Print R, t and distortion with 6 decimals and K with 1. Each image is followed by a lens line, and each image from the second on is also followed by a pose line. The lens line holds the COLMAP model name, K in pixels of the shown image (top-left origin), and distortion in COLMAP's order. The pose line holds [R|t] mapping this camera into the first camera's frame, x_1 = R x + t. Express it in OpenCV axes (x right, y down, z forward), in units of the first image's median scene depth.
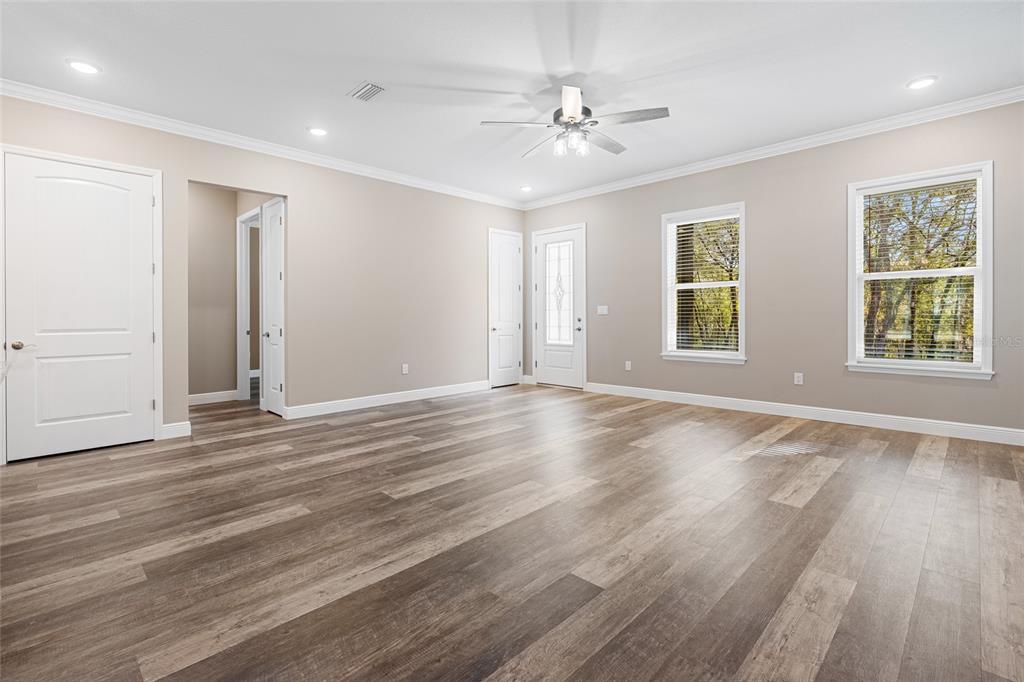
lens RADIAL K [[468.3, 0, 519.0], [0, 468.3, 328.0], [0, 0, 1]] dist [-0.001970, 0.000488]
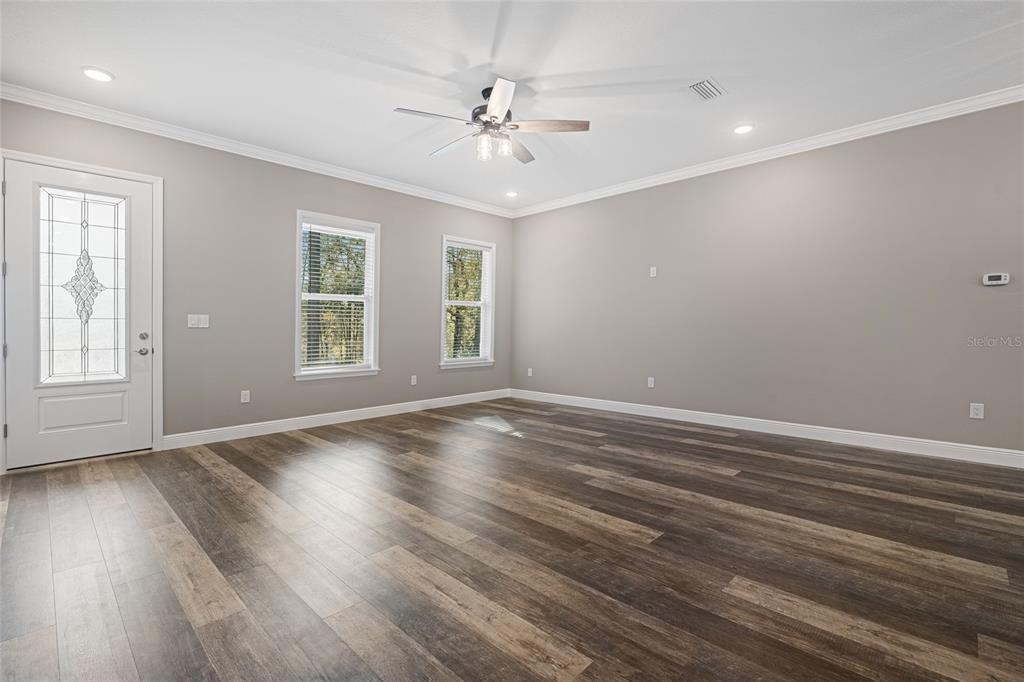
lens RADIAL K [[468.3, 0, 519.0], [0, 468.3, 328.0], [0, 0, 1]] dist [-0.001970, 0.000488]
pose [[-0.005462, 0.008897, 0.999946, -1.035015], [0.030594, 0.999494, -0.008726, -0.016997], [-0.999517, 0.030545, -0.005732, 1.147558]]
